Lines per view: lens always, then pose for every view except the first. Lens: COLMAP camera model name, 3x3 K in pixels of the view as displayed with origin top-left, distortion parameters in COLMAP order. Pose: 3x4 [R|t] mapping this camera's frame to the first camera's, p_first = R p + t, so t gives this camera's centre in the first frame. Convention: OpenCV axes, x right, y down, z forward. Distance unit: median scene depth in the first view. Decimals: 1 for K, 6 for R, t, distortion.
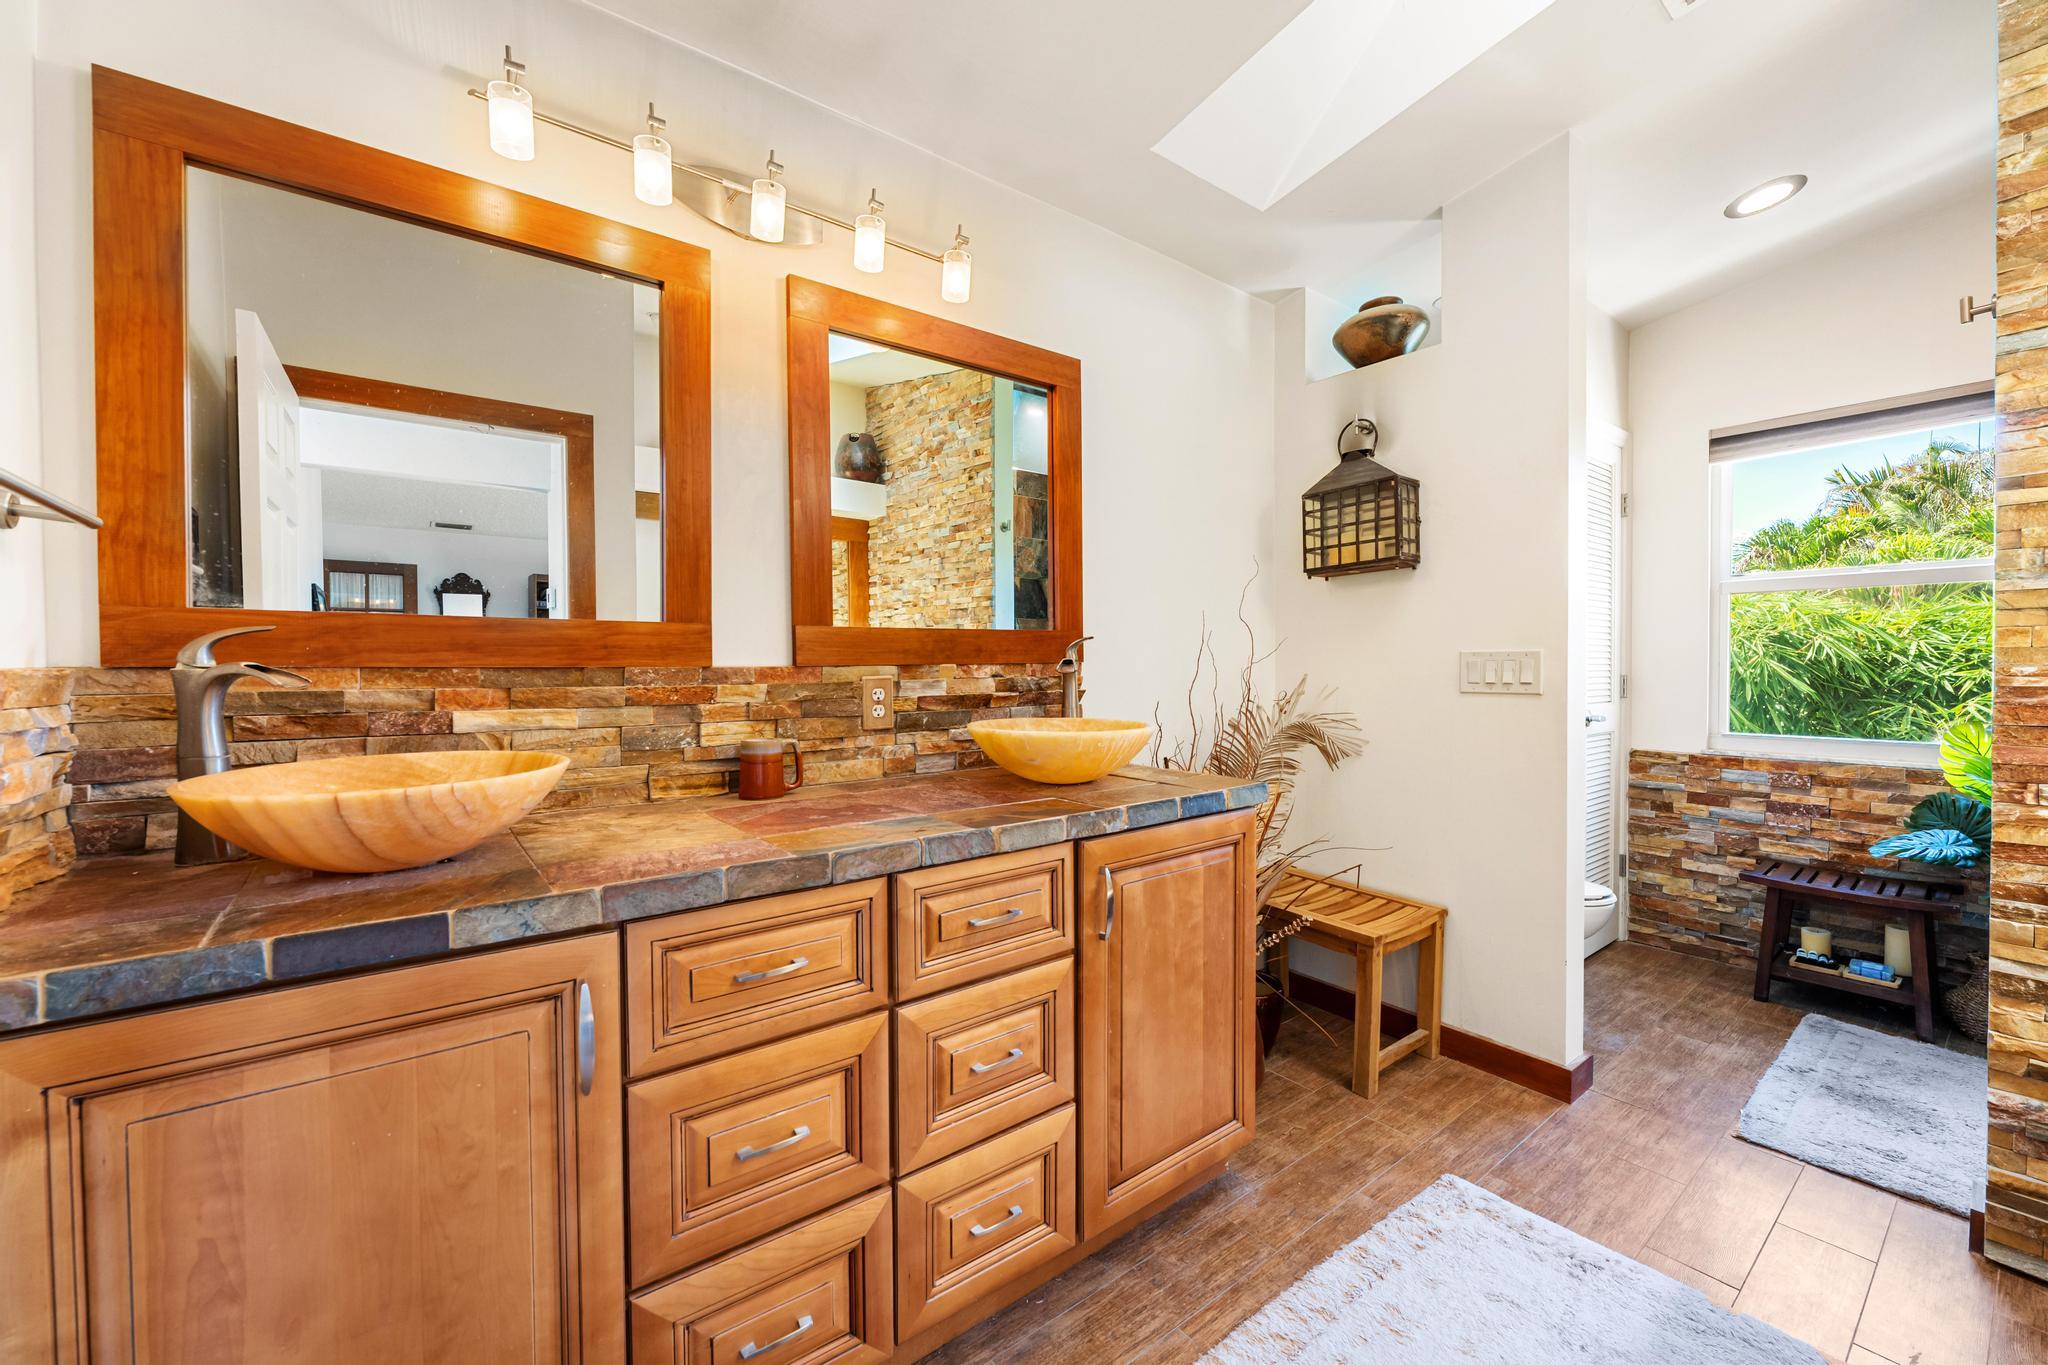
lens RADIAL K [[826.1, 0, 1057.0], [0, 826.1, 687.9], [0, 0, 1]] dist [-0.001246, 0.001027]
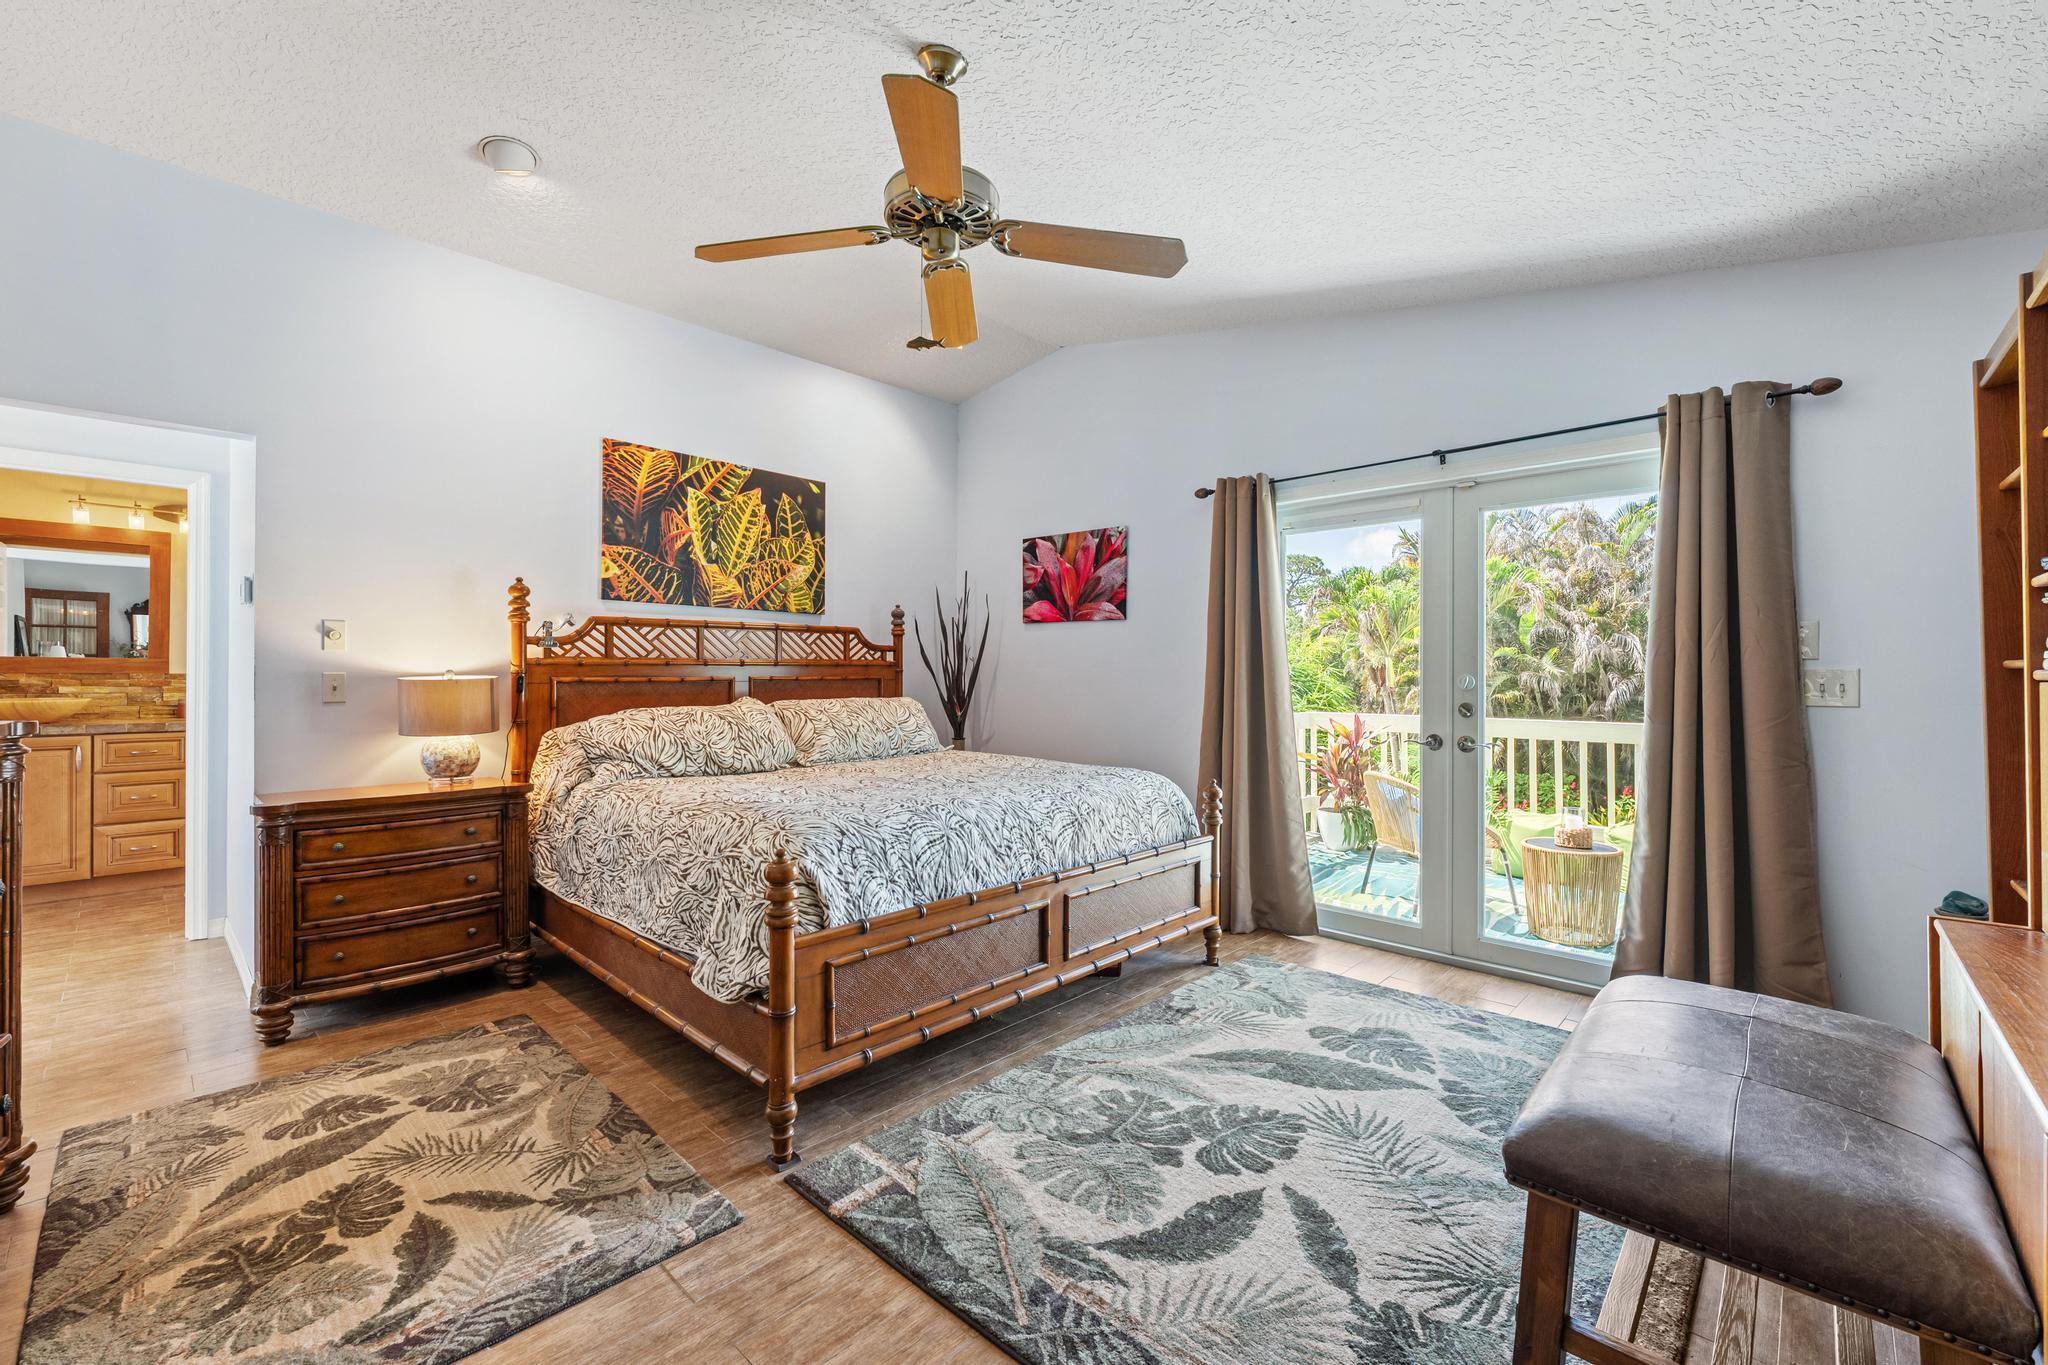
lens RADIAL K [[826.1, 0, 1015.2], [0, 826.1, 673.0], [0, 0, 1]] dist [-0.001246, 0.001027]
pose [[0.988935, 0.012260, 0.147844, 2.486430], [-0.007202, 0.999372, -0.034697, 0.059839], [-0.148176, 0.033249, 0.988402, -2.752002]]
